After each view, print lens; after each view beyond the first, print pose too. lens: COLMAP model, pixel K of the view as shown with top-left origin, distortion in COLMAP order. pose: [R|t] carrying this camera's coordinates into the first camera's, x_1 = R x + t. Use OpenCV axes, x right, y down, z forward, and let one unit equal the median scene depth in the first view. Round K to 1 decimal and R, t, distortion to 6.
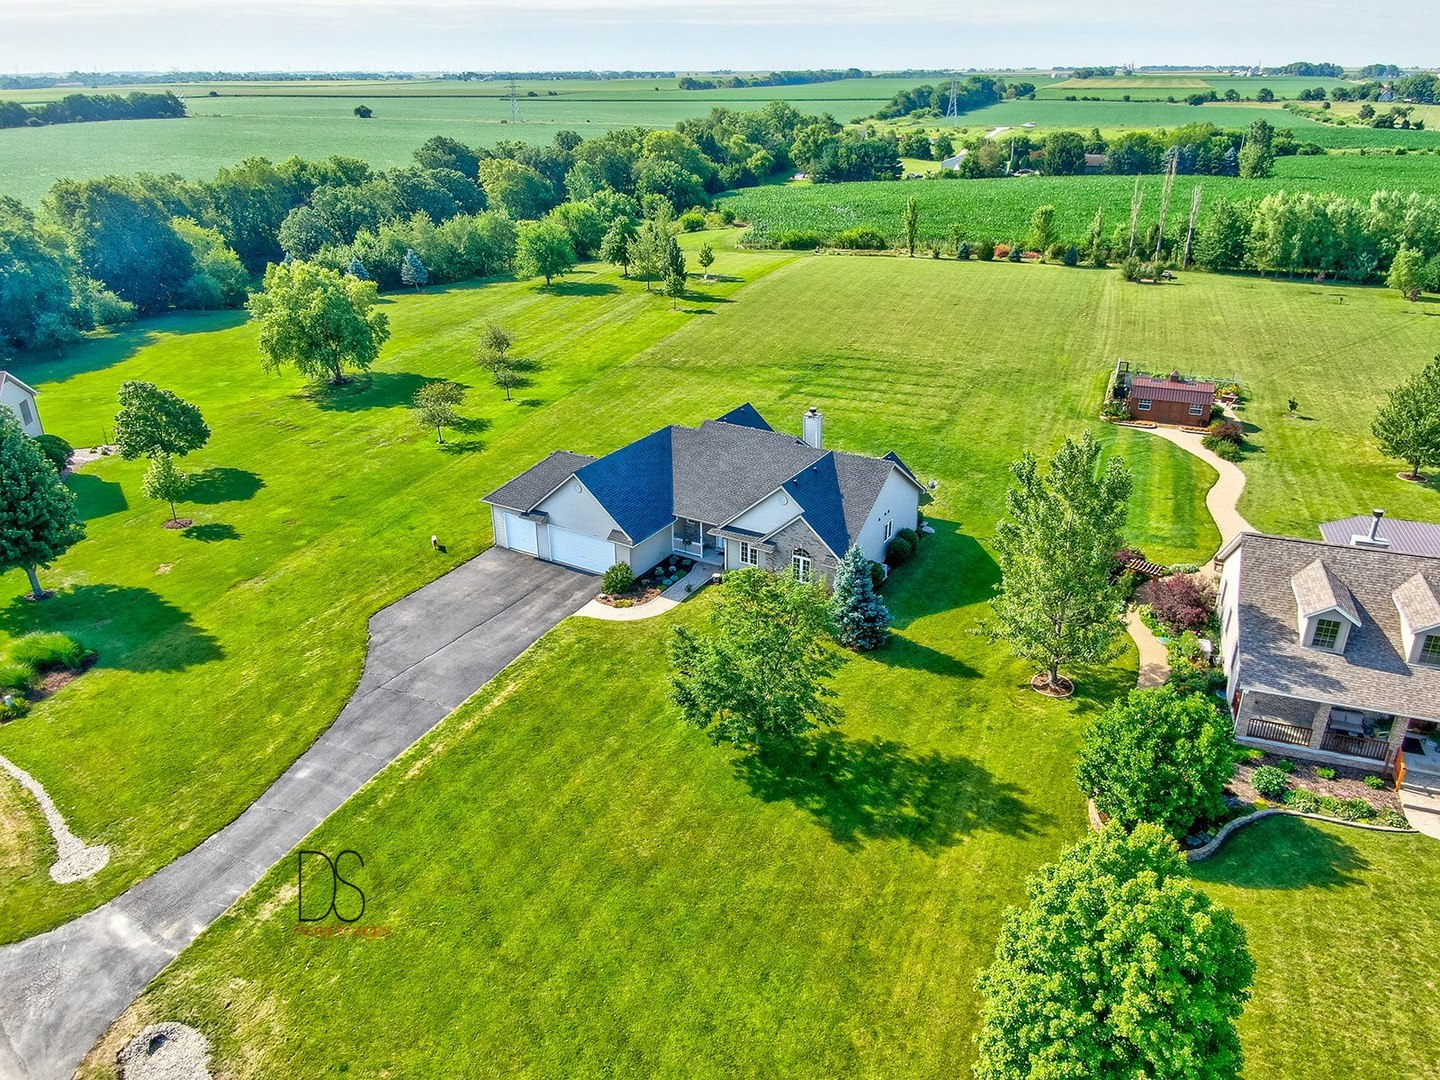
lens RADIAL K [[1038.2, 0, 720.0], [0, 1038.2, 540.0], [0, 0, 1]] dist [-0.010014, 0.024757]
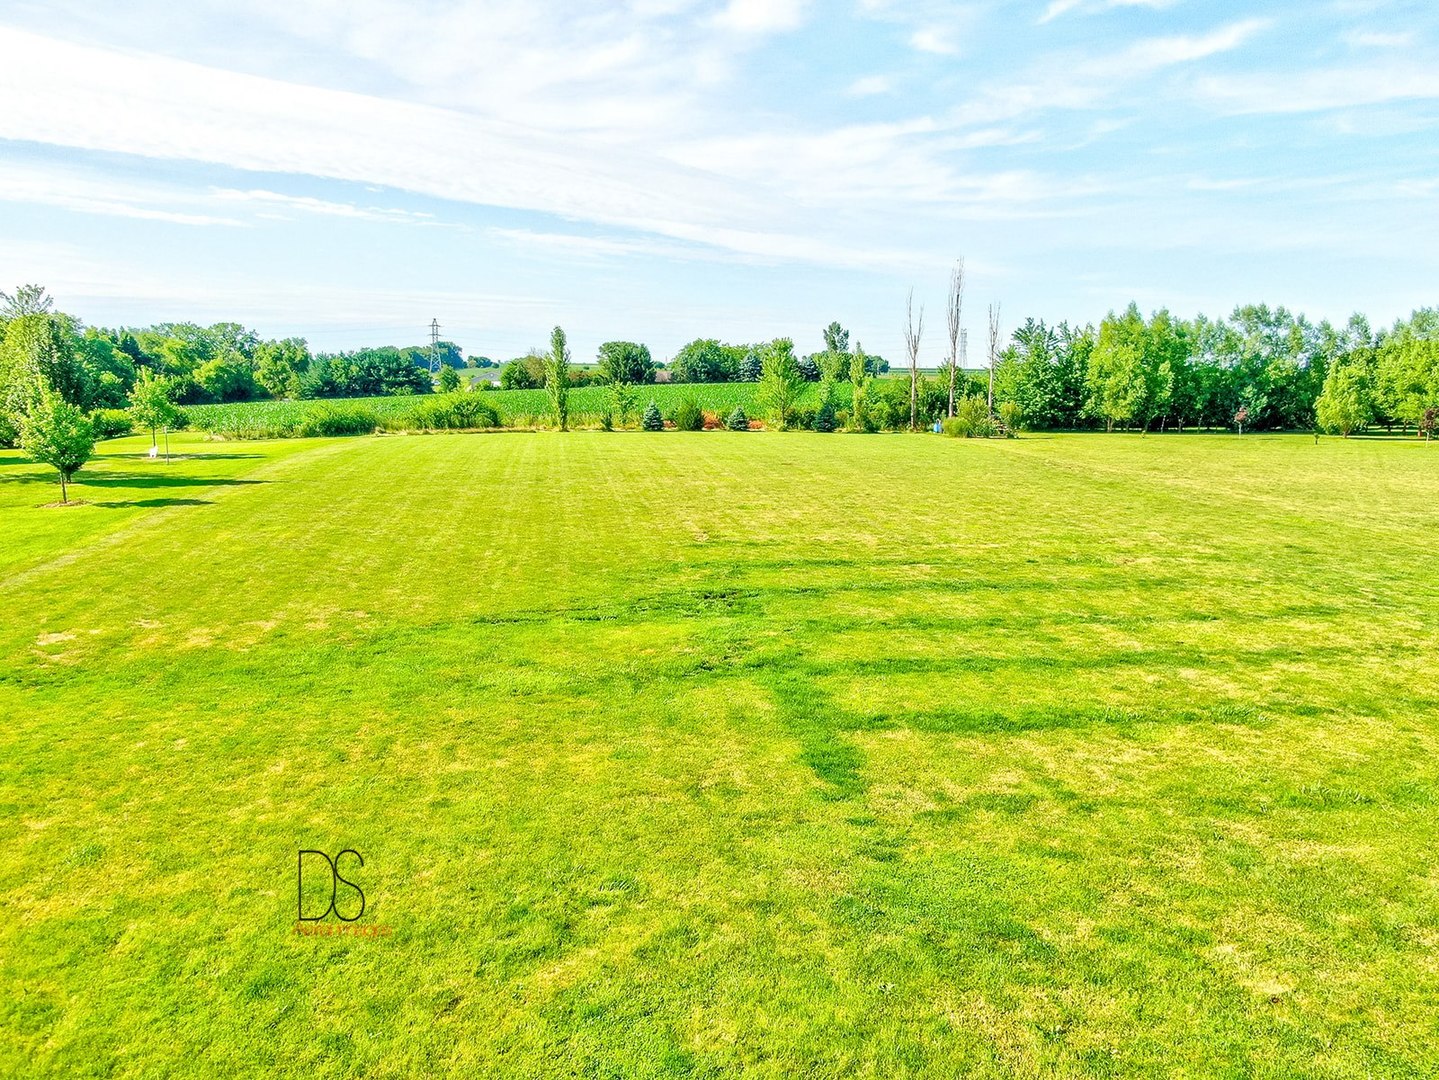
lens RADIAL K [[1037.5, 0, 719.5], [0, 1037.5, 540.0], [0, 0, 1]] dist [-0.010014, 0.024757]
pose [[0.872249, -0.060319, 0.485328, -0.018301], [0.184520, 0.959612, -0.212360, -0.083712], [-0.452917, 0.274784, 0.848151, 0.513128]]
